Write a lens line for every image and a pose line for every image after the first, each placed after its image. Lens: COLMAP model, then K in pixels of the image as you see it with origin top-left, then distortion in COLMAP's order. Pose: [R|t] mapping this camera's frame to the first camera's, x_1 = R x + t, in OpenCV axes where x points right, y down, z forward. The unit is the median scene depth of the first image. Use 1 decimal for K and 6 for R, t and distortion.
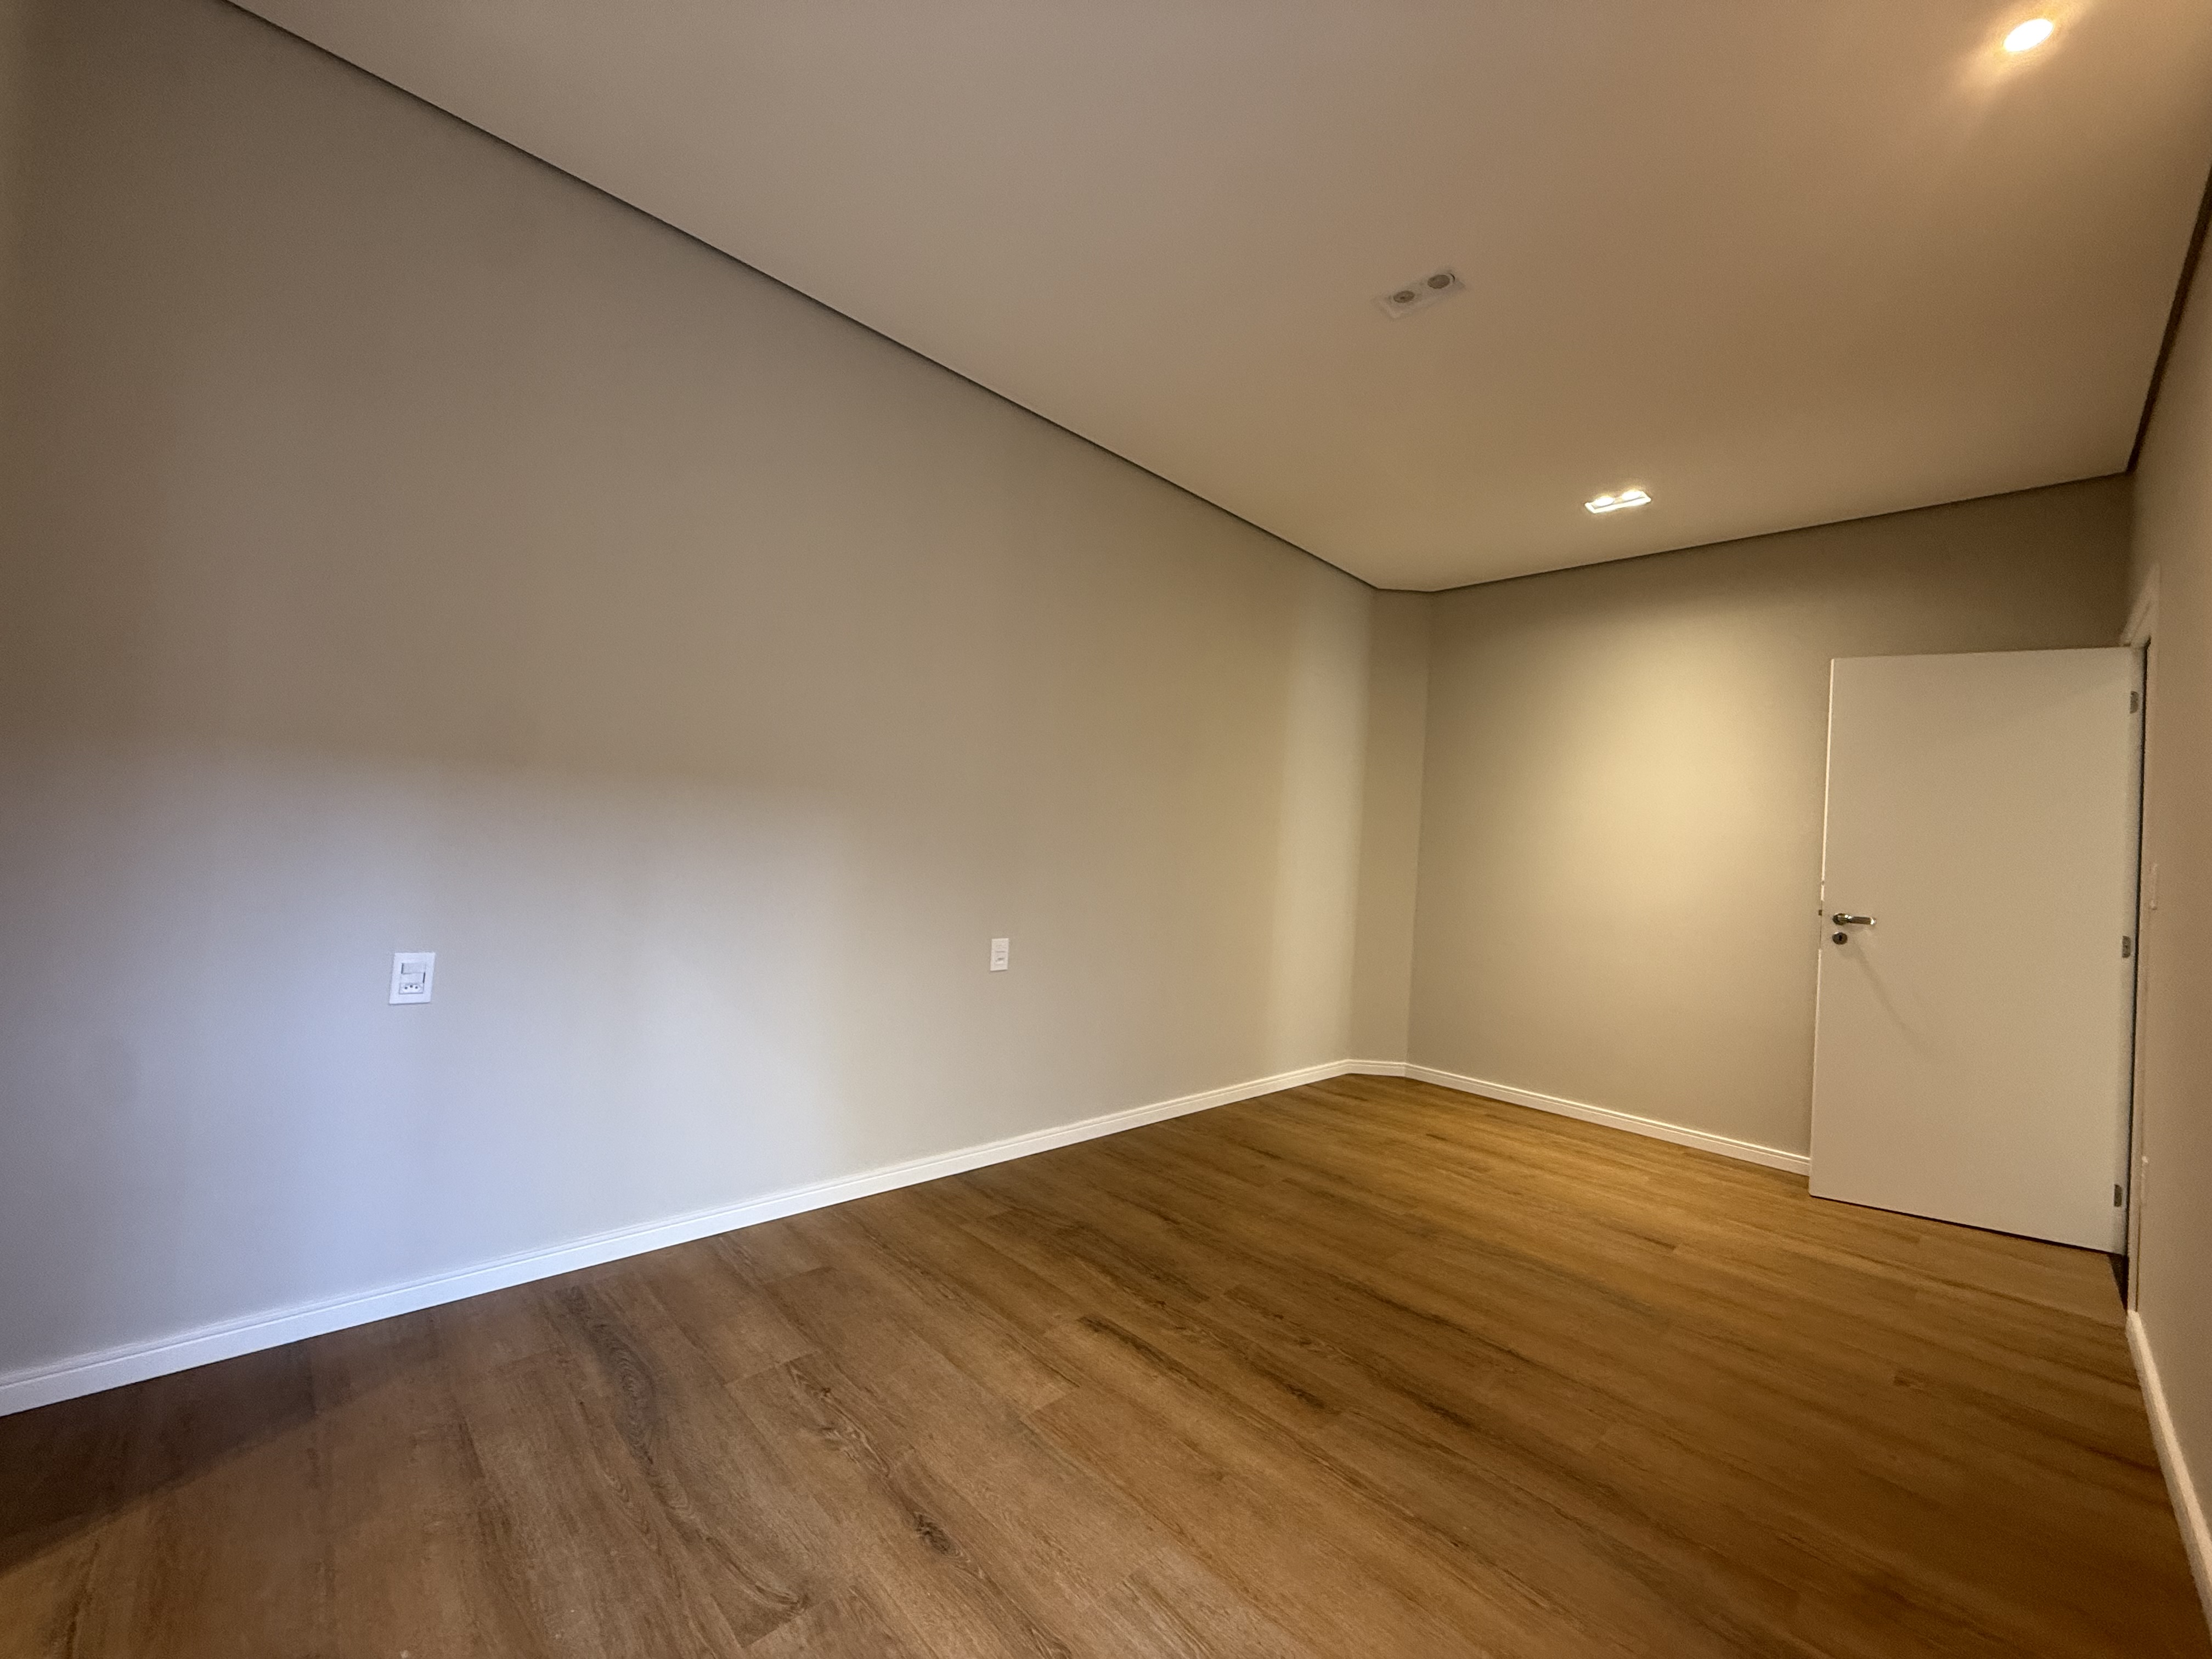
lens RADIAL K [[876.5, 0, 1104.0], [0, 876.5, 833.4], [0, 0, 1]] dist [-0.000739, 0.000122]
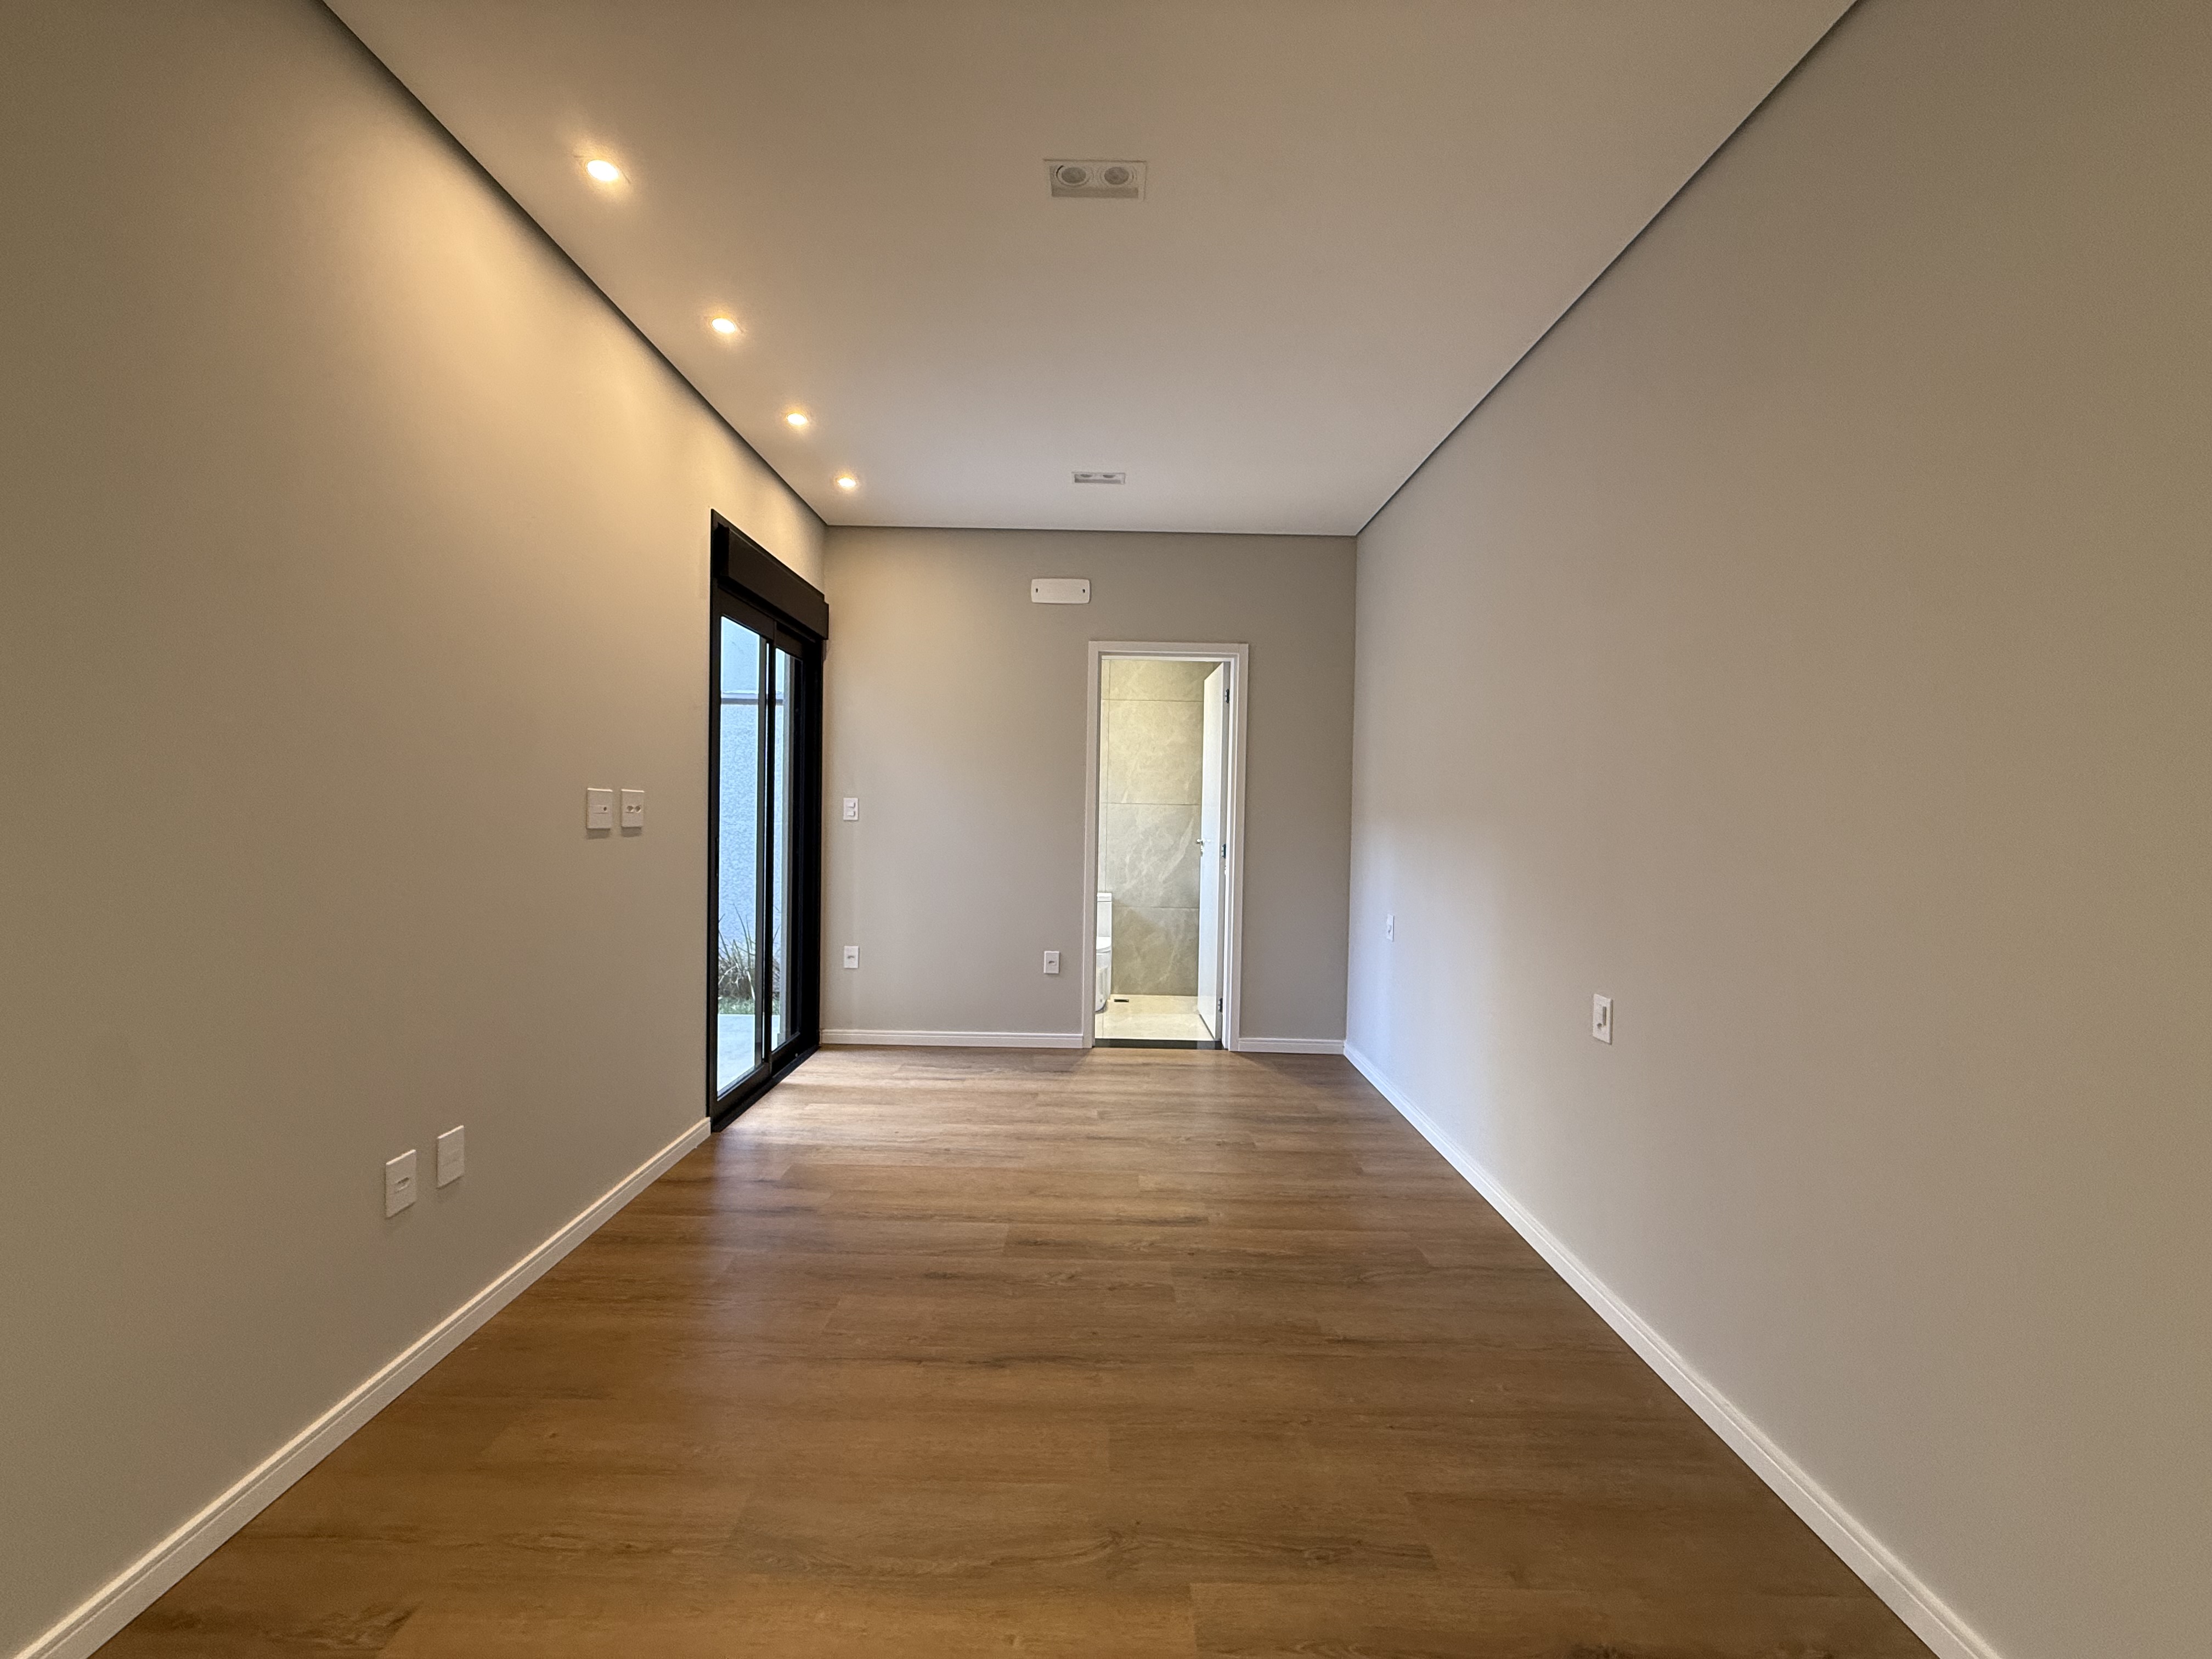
lens RADIAL K [[876.5, 0, 1098.9], [0, 876.5, 839.1], [0, 0, 1]] dist [-0.000739, 0.000122]
pose [[-0.697178, -0.053843, -0.714874, 1.043355], [-0.051675, 0.998356, -0.024799, 0.043791], [0.715034, 0.019652, -0.698814, 1.804044]]
